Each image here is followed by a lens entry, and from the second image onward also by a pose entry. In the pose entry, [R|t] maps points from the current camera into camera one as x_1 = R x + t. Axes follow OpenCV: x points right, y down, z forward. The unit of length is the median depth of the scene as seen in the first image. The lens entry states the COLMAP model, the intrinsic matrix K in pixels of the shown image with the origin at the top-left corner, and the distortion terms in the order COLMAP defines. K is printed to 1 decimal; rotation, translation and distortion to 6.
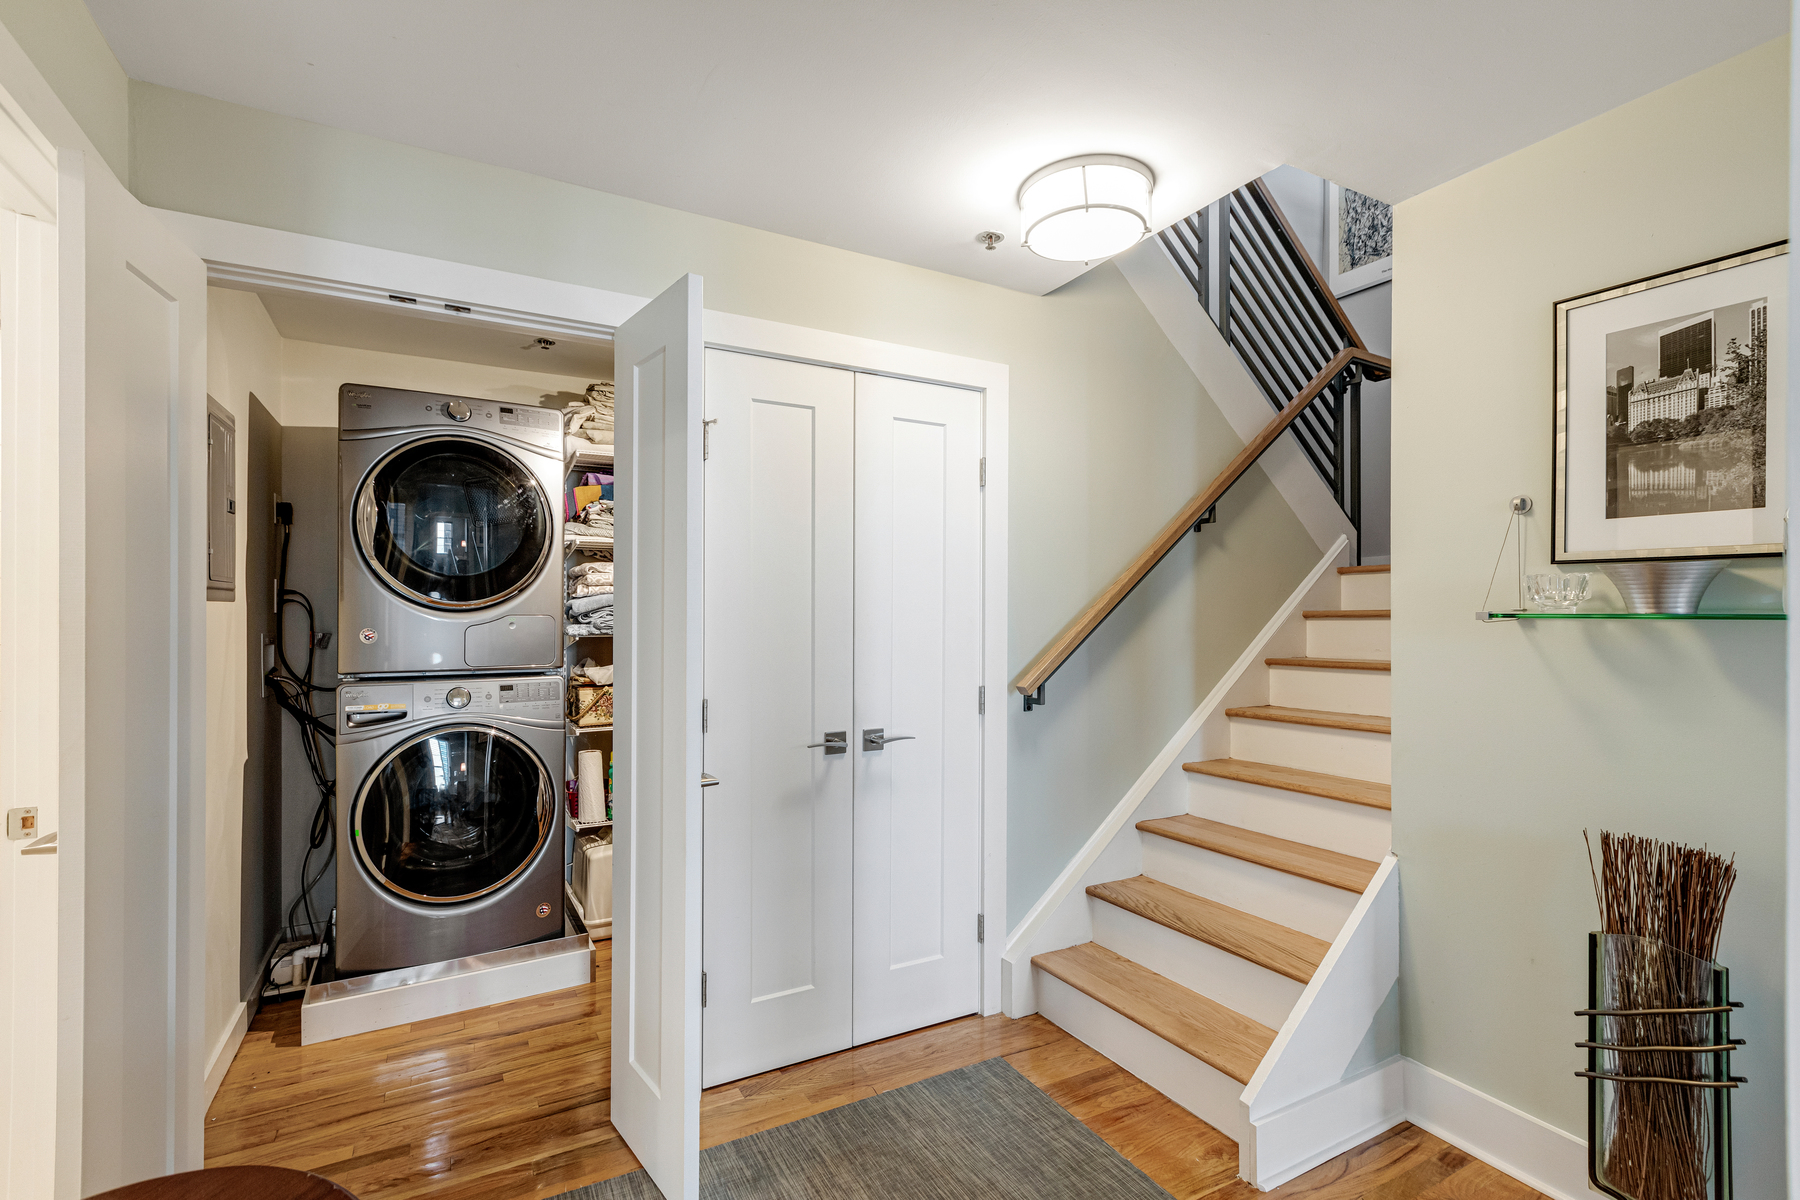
lens RADIAL K [[819.9, 0, 898.1], [0, 819.9, 603.5], [0, 0, 1]] dist [0.004048, -0.000663]
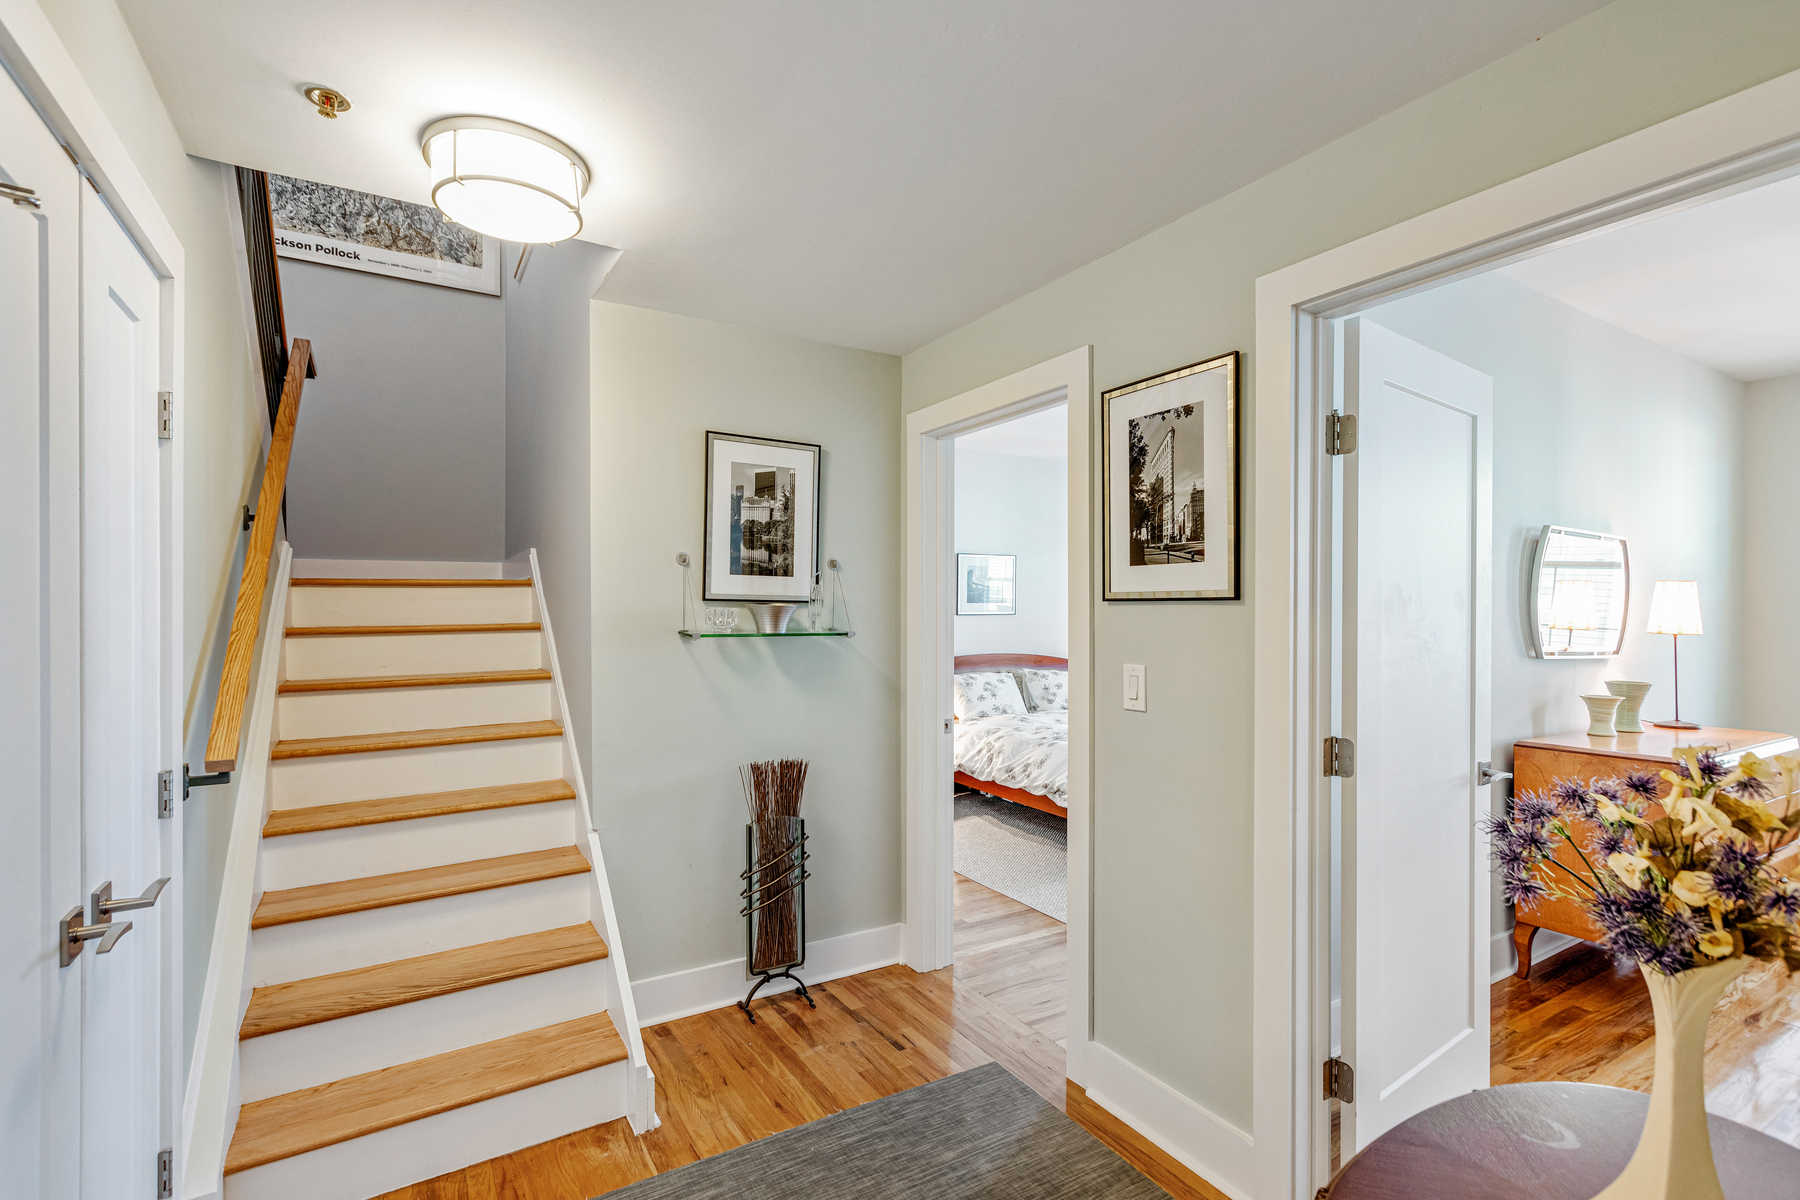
lens RADIAL K [[819.9, 0, 898.1], [0, 819.9, 603.5], [0, 0, 1]] dist [0.004048, -0.000663]
pose [[-0.029969, 0.001166, 0.999550, -0.794439], [-0.015529, 0.999878, -0.001632, -0.049872], [-0.999430, -0.015571, -0.029947, 0.733143]]
